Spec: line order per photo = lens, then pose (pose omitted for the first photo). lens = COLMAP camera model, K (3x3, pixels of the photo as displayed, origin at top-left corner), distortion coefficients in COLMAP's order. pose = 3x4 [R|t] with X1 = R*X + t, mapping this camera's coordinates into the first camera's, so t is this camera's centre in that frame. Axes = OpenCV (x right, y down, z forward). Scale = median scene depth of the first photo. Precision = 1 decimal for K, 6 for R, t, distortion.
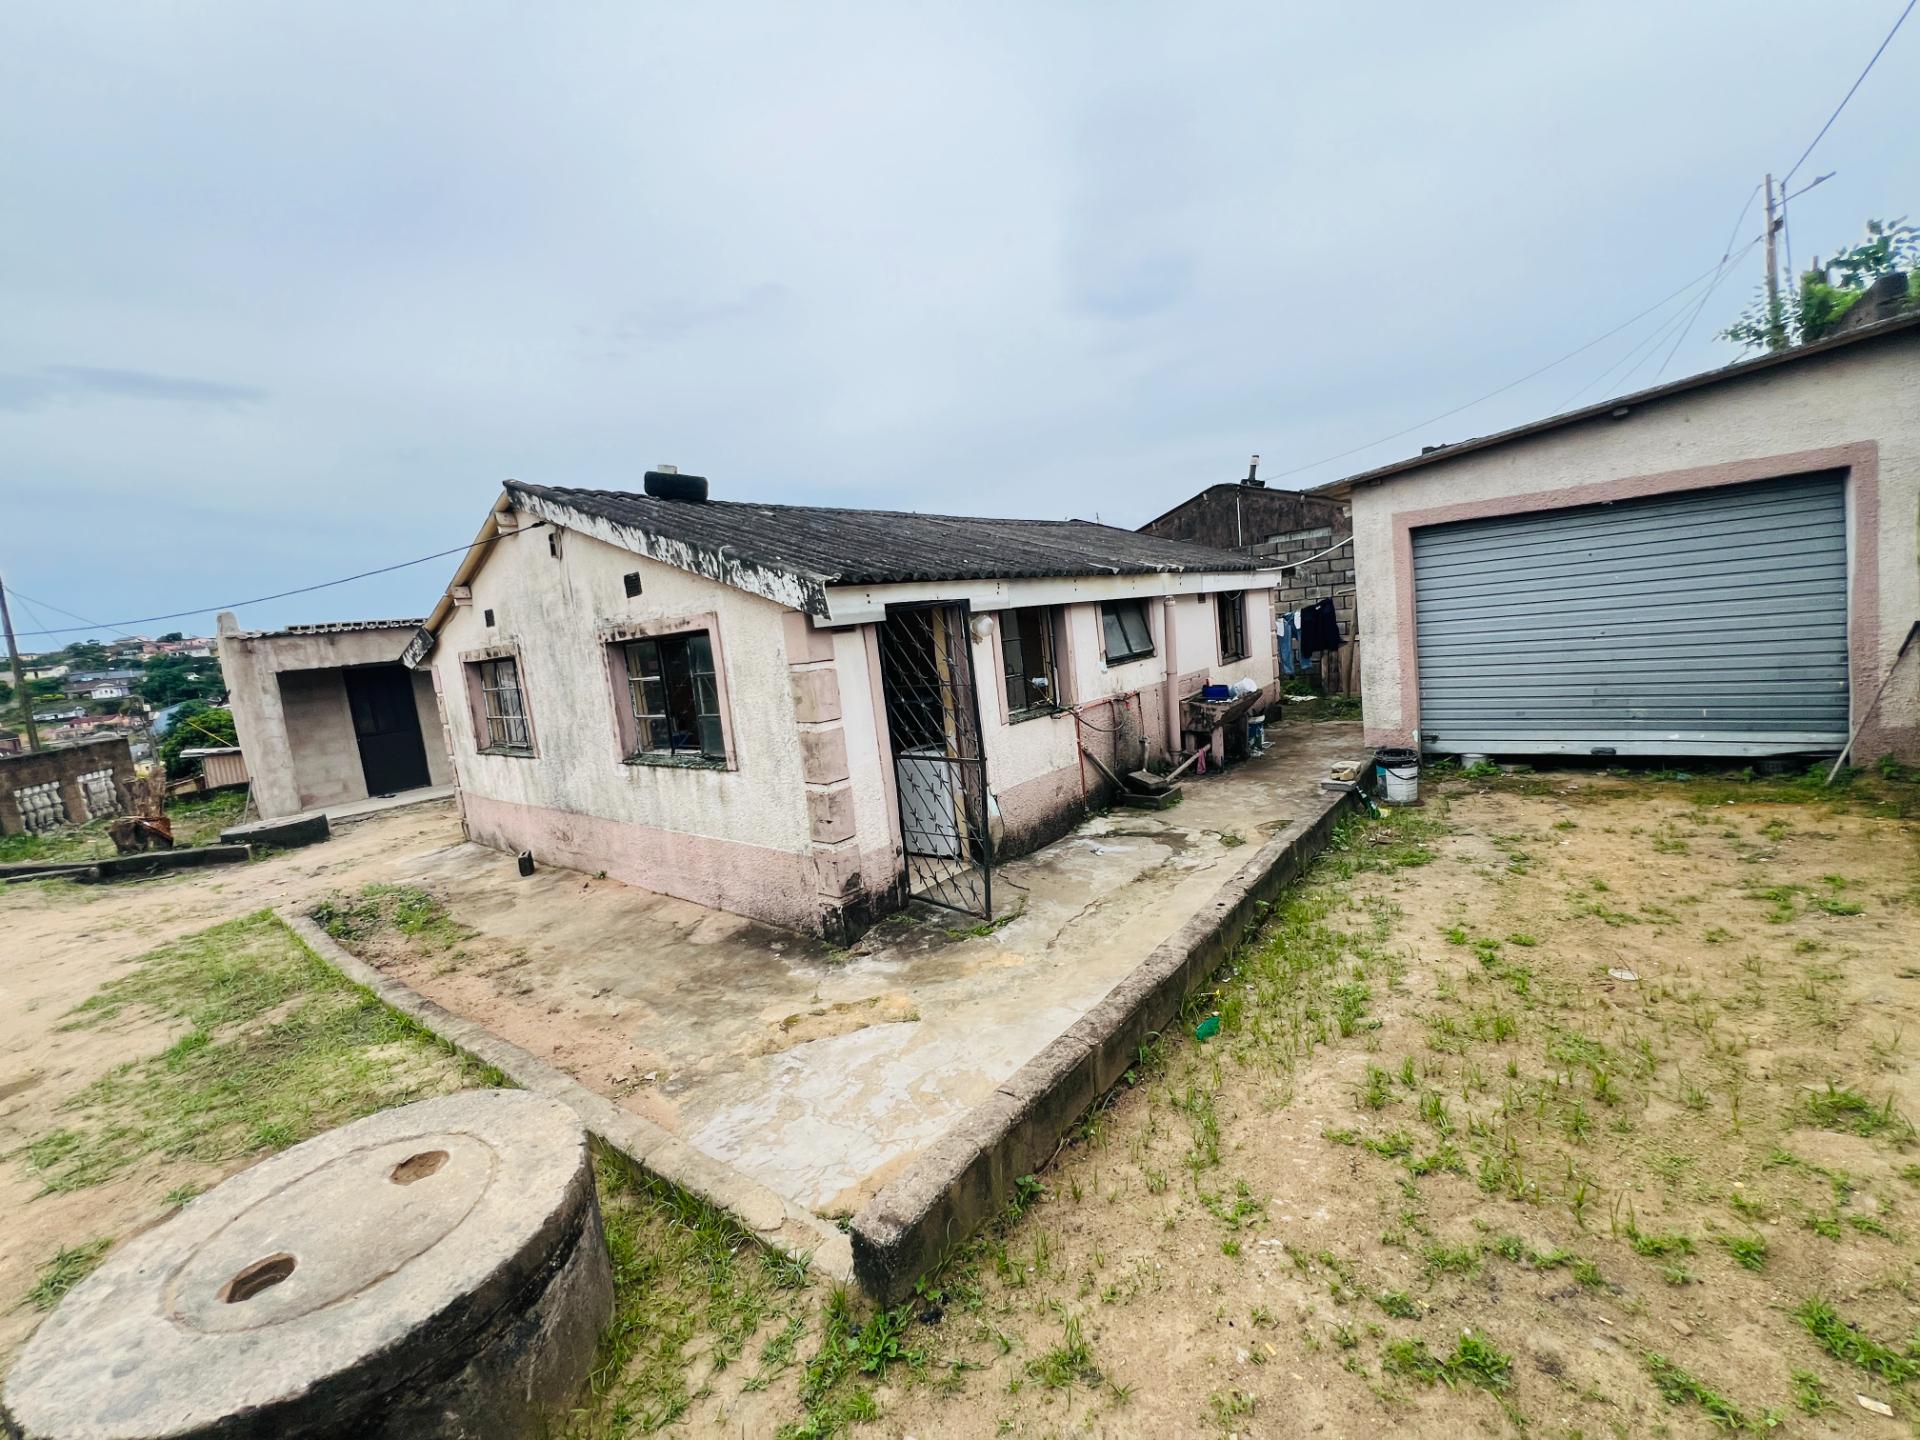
lens RADIAL K [[767.6, 0, 957.8], [0, 767.6, 720.7], [0, 0, 1]] dist [-0.004613, 0.001375]
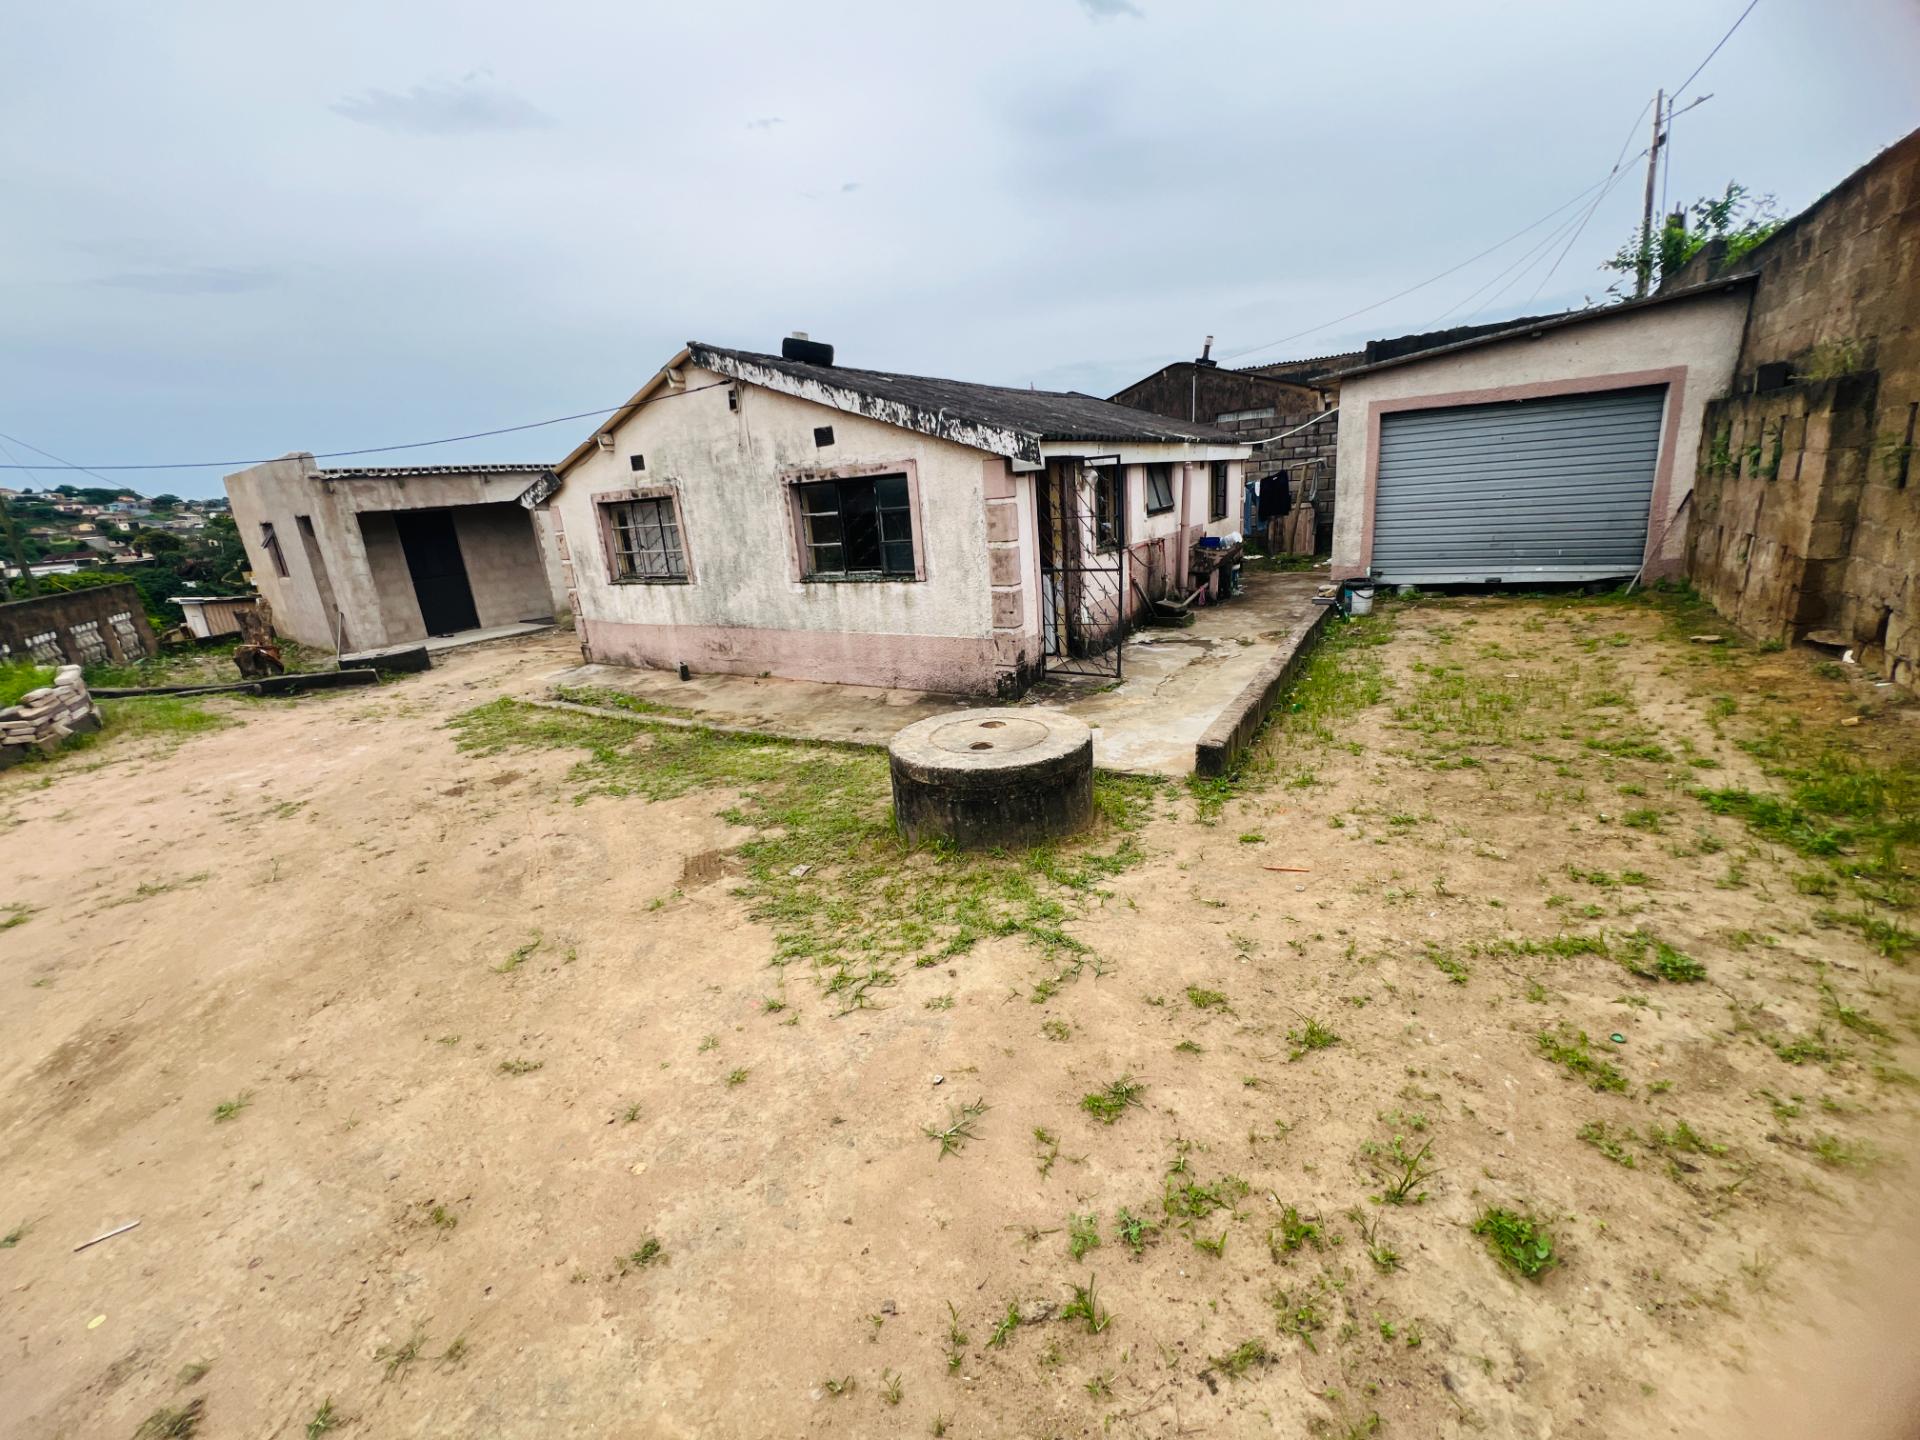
lens RADIAL K [[767.6, 0, 956.3], [0, 767.6, 719.1], [0, 0, 1]] dist [-0.004613, 0.001375]
pose [[0.991883, -0.011522, 0.126632, -0.406742], [-0.008362, 0.987820, 0.155373, 0.095672], [-0.126880, -0.155171, 0.979706, -0.384627]]
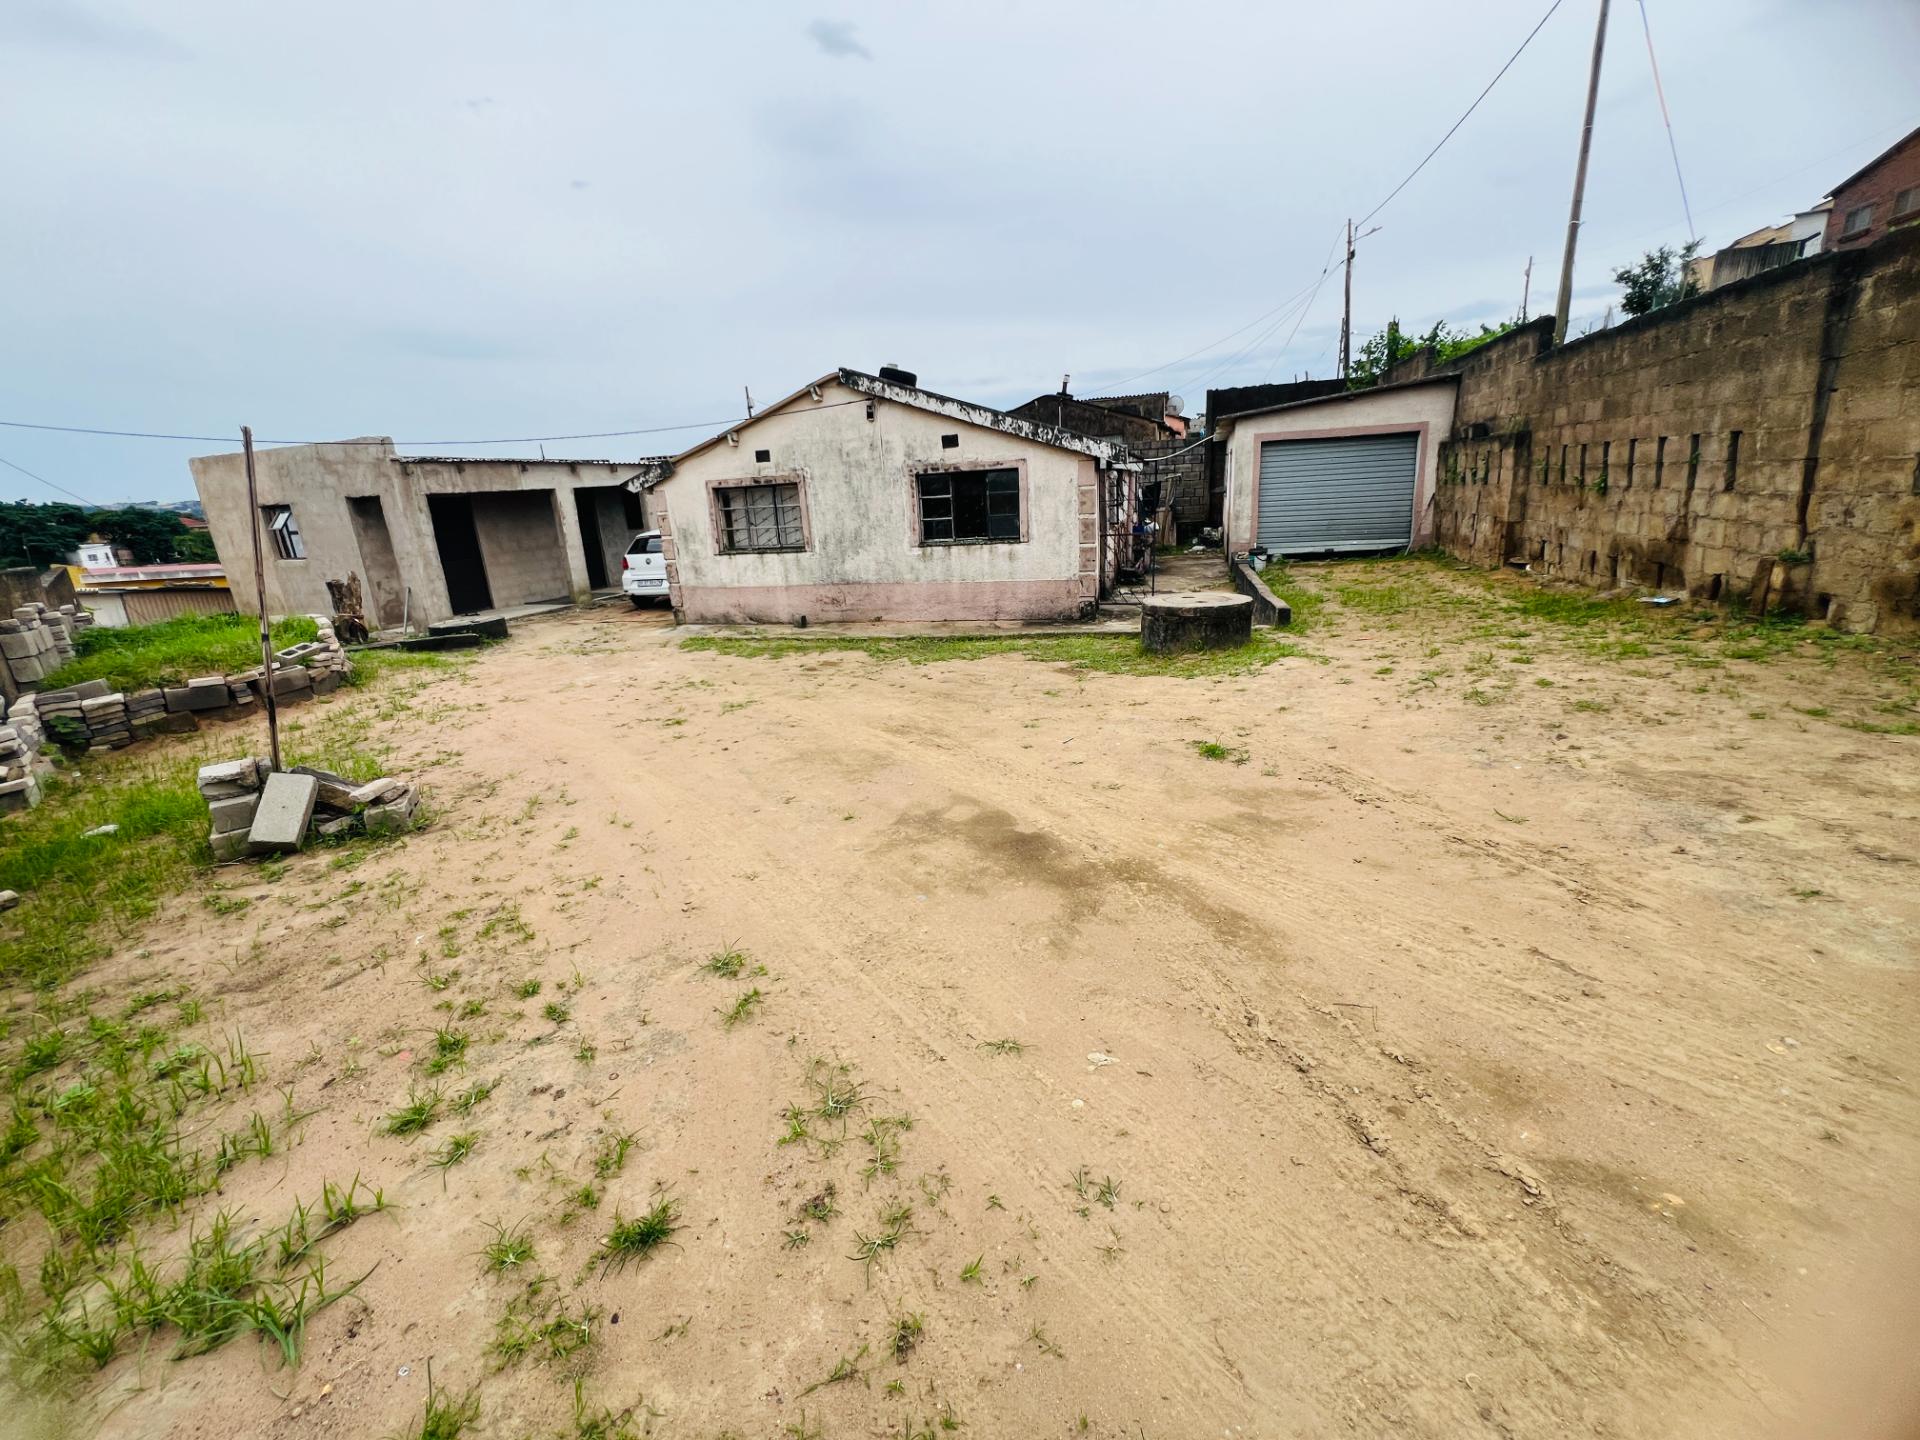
lens RADIAL K [[767.6, 0, 956.4], [0, 767.6, 720.6], [0, 0, 1]] dist [-0.004613, 0.001375]
pose [[0.918756, -0.064156, 0.389578, -1.266745], [0.011156, 0.990534, 0.136810, 0.251378], [-0.394667, -0.121349, 0.910776, -0.810580]]
